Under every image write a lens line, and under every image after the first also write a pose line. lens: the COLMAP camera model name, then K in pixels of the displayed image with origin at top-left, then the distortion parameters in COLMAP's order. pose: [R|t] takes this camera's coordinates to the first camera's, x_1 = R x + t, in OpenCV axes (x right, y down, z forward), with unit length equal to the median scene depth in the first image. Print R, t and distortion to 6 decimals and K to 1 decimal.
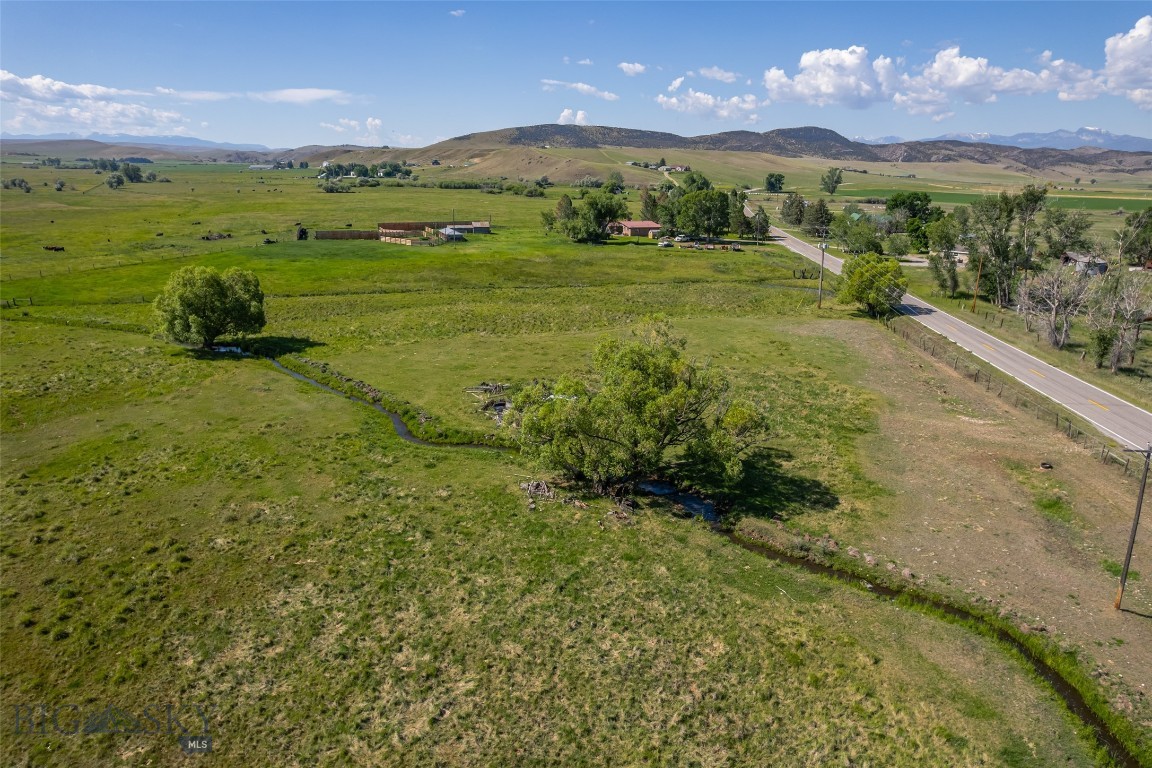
lens RADIAL K [[753.5, 0, 574.8], [0, 753.5, 384.1], [0, 0, 1]] dist [-0.083298, 0.075692]
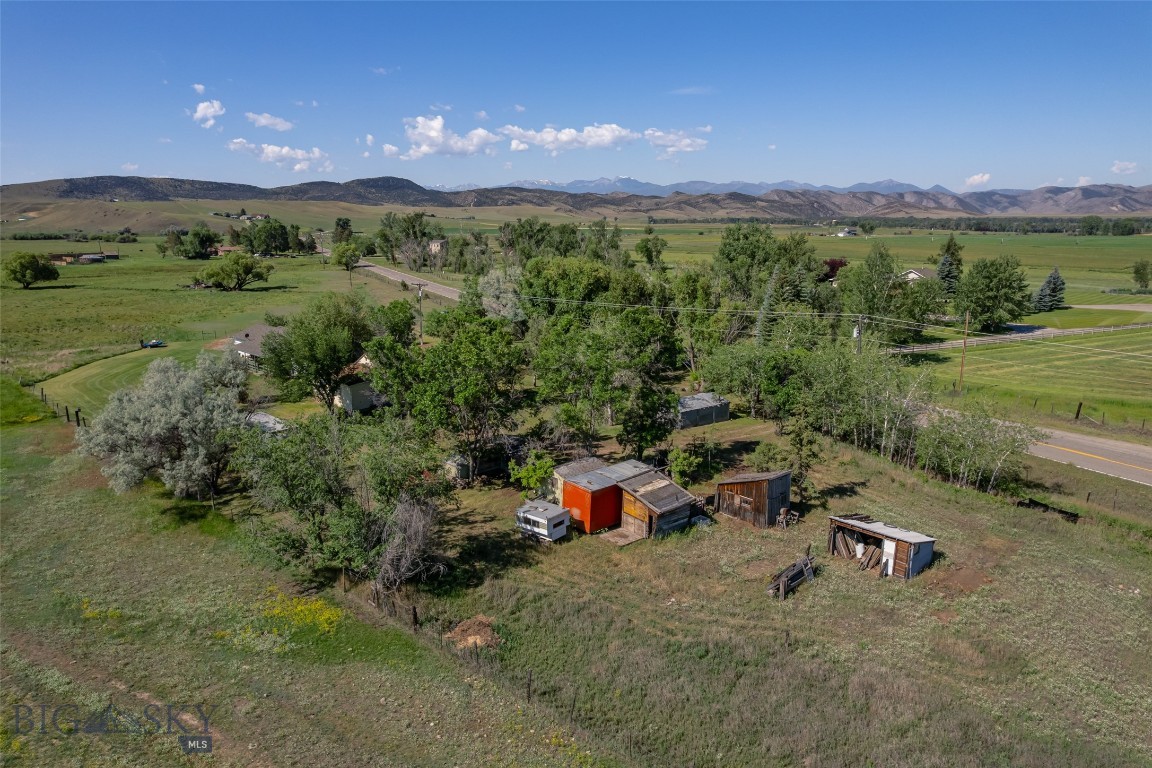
lens RADIAL K [[753.5, 0, 585.2], [0, 753.5, 395.7], [0, 0, 1]] dist [-0.083298, 0.075692]
pose [[0.861944, -0.134983, 0.488705, -0.016550], [0.157601, 0.987489, -0.005217, 0.050564], [-0.481886, 0.081517, 0.872434, -0.158116]]
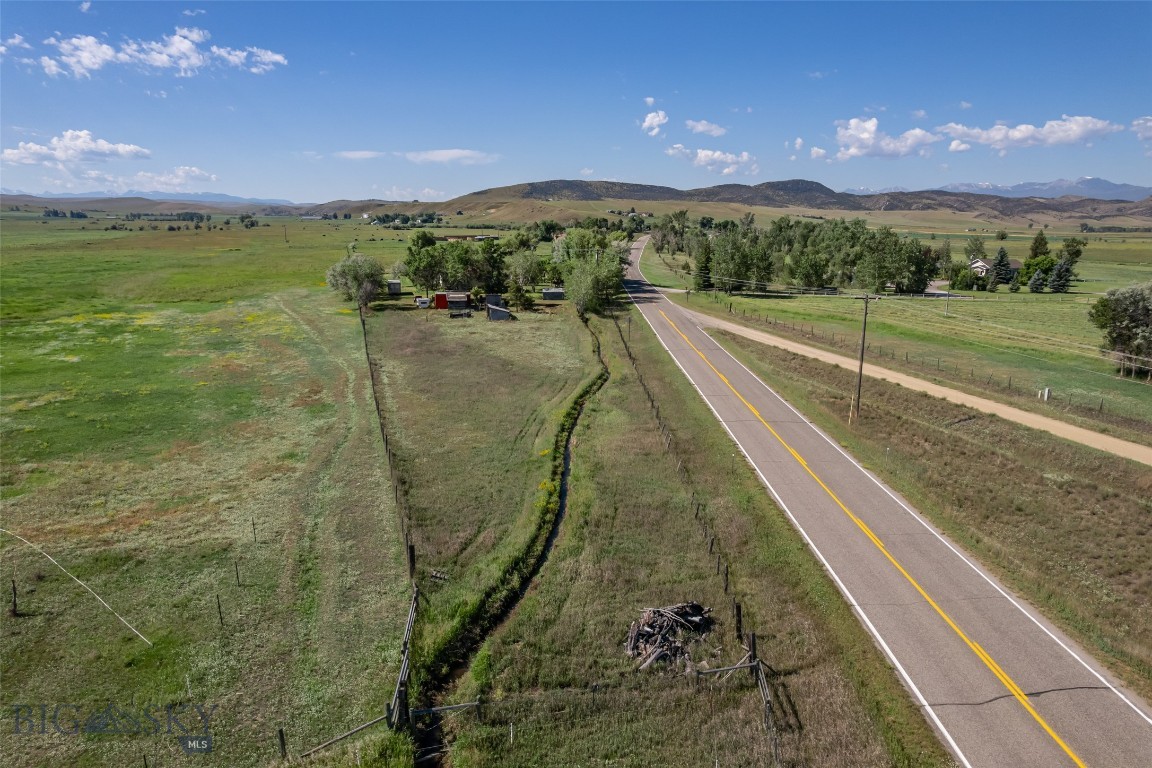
lens RADIAL K [[753.5, 0, 575.3], [0, 753.5, 377.0], [0, 0, 1]] dist [-0.083298, 0.075692]
pose [[0.999800, -0.003665, -0.019640, 0.034238], [0.002169, 0.997129, -0.075688, 0.082118], [0.019861, 0.075631, 0.996938, -0.254832]]
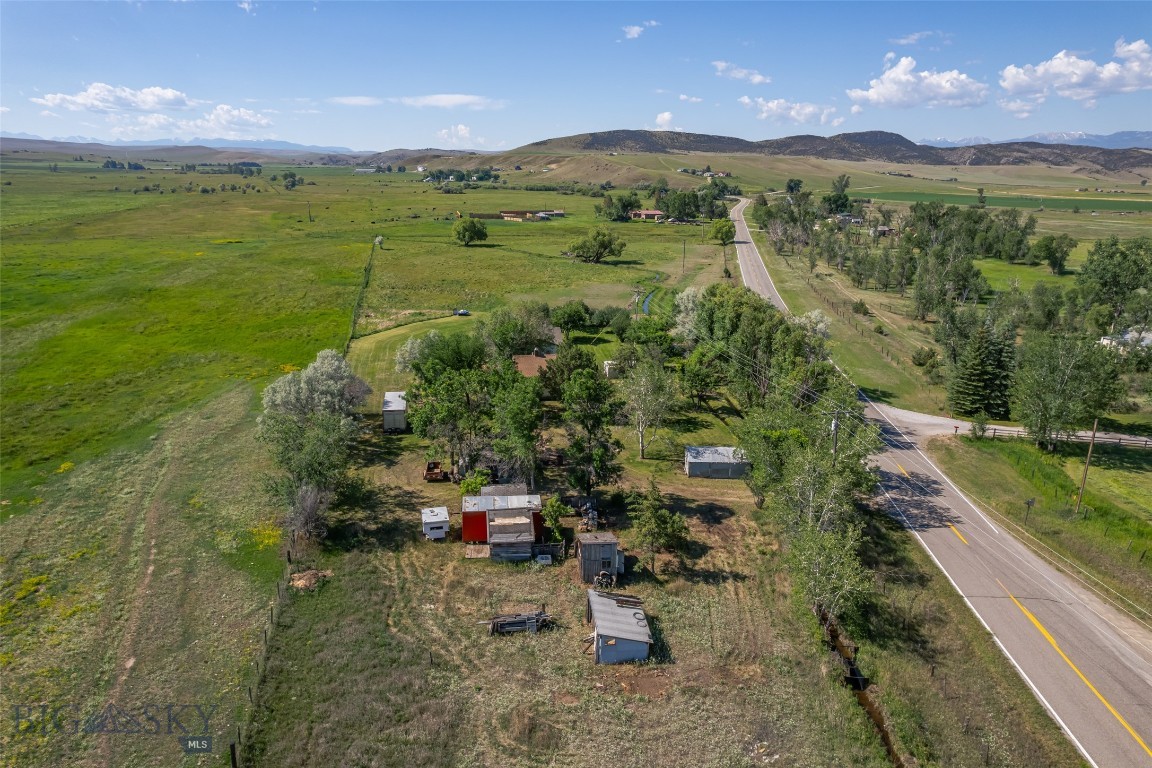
lens RADIAL K [[753.5, 0, 573.0], [0, 753.5, 384.4], [0, 0, 1]] dist [-0.083298, 0.075692]
pose [[0.995212, 0.024713, -0.094561, 0.019927], [-0.024890, 0.999690, -0.000695, 0.045716], [0.094514, 0.003045, 0.995519, -0.177125]]
